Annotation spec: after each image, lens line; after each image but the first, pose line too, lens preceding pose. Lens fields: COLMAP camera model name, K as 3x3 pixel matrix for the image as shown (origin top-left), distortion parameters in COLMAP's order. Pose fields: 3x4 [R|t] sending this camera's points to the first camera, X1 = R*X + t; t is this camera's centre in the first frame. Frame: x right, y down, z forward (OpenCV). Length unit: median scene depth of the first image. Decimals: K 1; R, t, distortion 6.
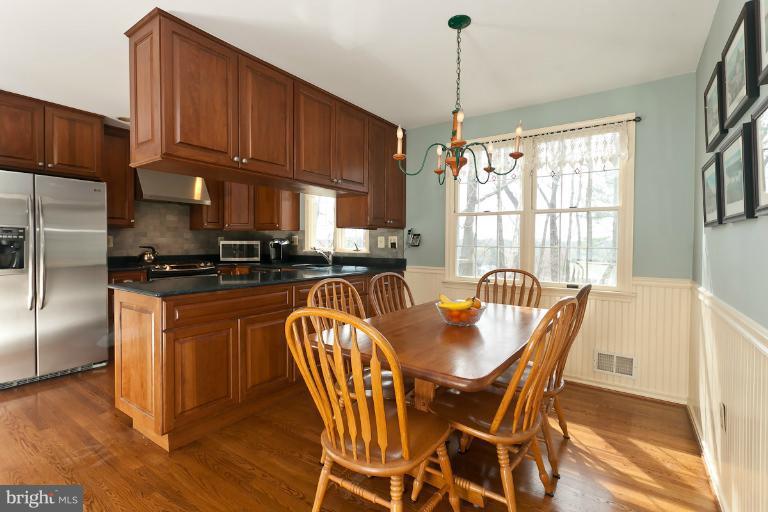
lens RADIAL K [[366.2, 0, 384.3], [0, 366.2, 247.5], [0, 0, 1]] dist [-0.002409, 0.000252]
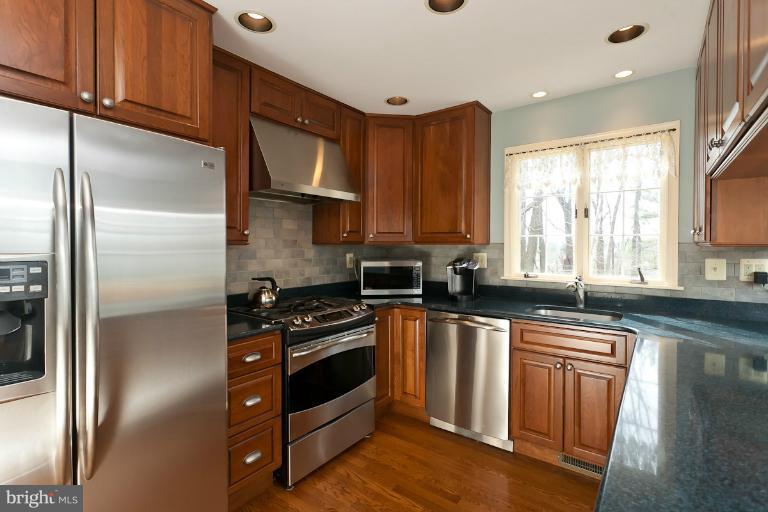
lens RADIAL K [[366.2, 0, 384.3], [0, 366.2, 247.5], [0, 0, 1]] dist [-0.002409, 0.000252]
pose [[0.999407, -0.004229, -0.034162, -0.452136], [0.003963, 0.999961, -0.007837, -0.042951], [0.034194, 0.007697, 0.999386, 0.460704]]
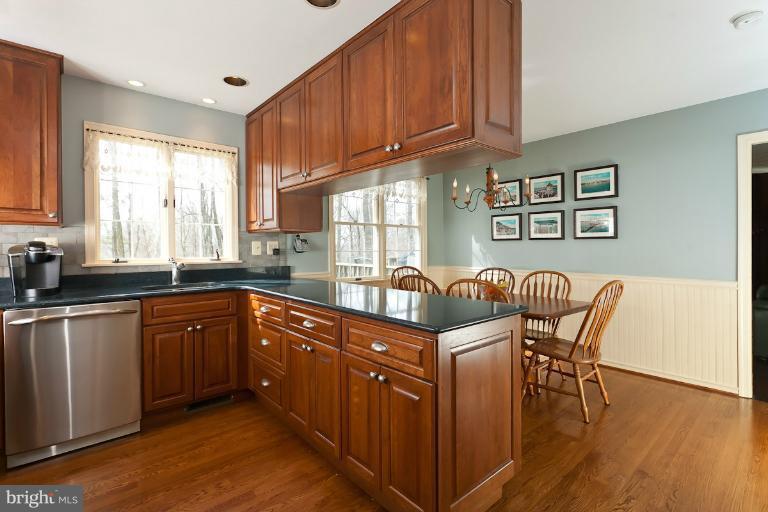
lens RADIAL K [[371.9, 0, 372.1], [0, 371.9, 247.2], [0, 0, 1]] dist [-0.001883, -0.000532]
pose [[0.244861, -0.007677, 0.969528, -0.747673], [0.015063, 0.999878, 0.004113, -0.015986], [-0.969441, 0.013596, 0.244947, 0.533296]]
